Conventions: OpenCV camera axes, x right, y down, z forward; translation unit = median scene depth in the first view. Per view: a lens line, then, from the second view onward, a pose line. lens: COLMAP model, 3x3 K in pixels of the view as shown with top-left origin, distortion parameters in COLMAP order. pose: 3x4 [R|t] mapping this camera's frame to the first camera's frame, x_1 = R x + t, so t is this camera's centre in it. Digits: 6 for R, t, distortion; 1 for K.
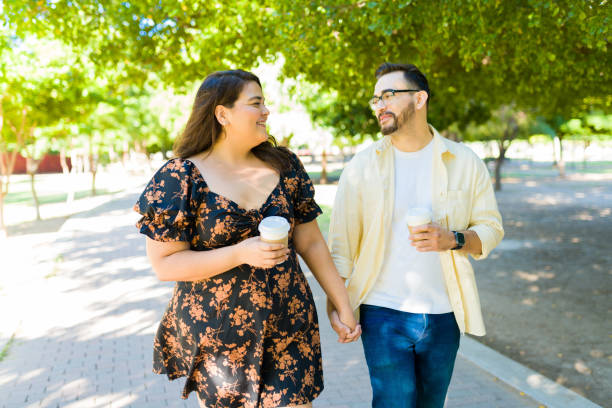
lens RADIAL K [[593.9, 0, 306.0], [0, 593.9, 204.0], [0, 0, 1]] dist [-0.006858, 0.020158]
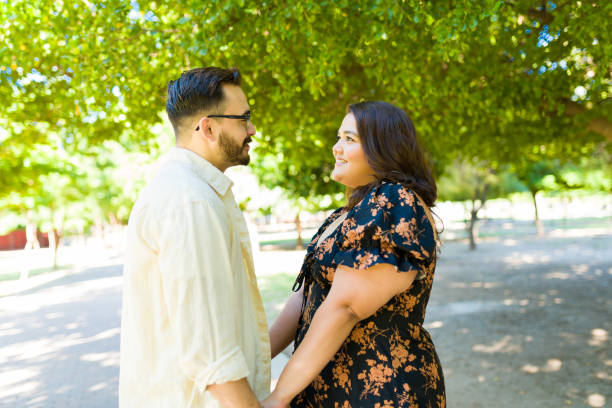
lens RADIAL K [[593.9, 0, 306.0], [0, 593.9, 204.0], [0, 0, 1]] dist [-0.006858, 0.020158]
pose [[0.999236, -0.035149, 0.017114, 0.069743], [0.036860, 0.992930, -0.112834, 0.003054], [-0.013027, 0.113379, 0.993466, 0.059823]]
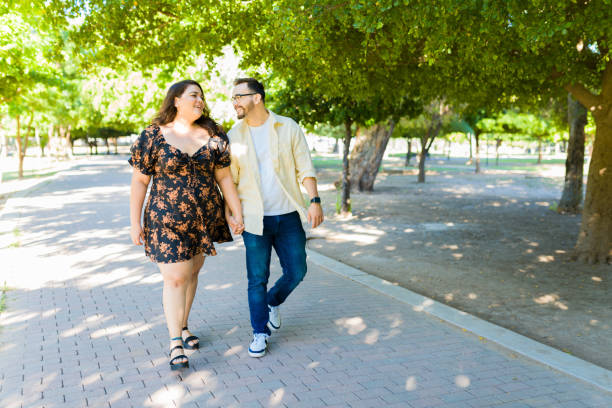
lens RADIAL K [[592.0, 0, 307.5], [0, 592.0, 201.5], [0, 0, 1]] dist [-0.001977, 0.012842]
pose [[0.990873, 0.019225, 0.133421, -0.040317], [-0.020332, 0.999769, 0.006938, 0.016219], [-0.133257, -0.009588, 0.991035, -0.054529]]
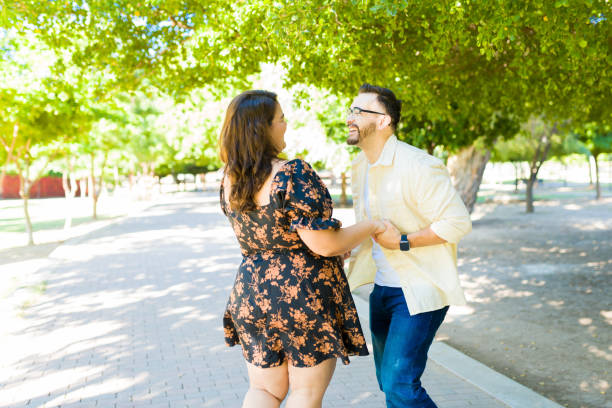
lens RADIAL K [[631.1, 0, 325.6], [0, 631.1, 191.3], [0, 0, 1]] dist [0.002632, 0.006806]
pose [[0.999992, -0.003492, -0.002071, 0.011266], [0.003357, 0.998071, -0.061985, 0.007412], [0.002284, 0.061978, 0.998075, 0.025388]]
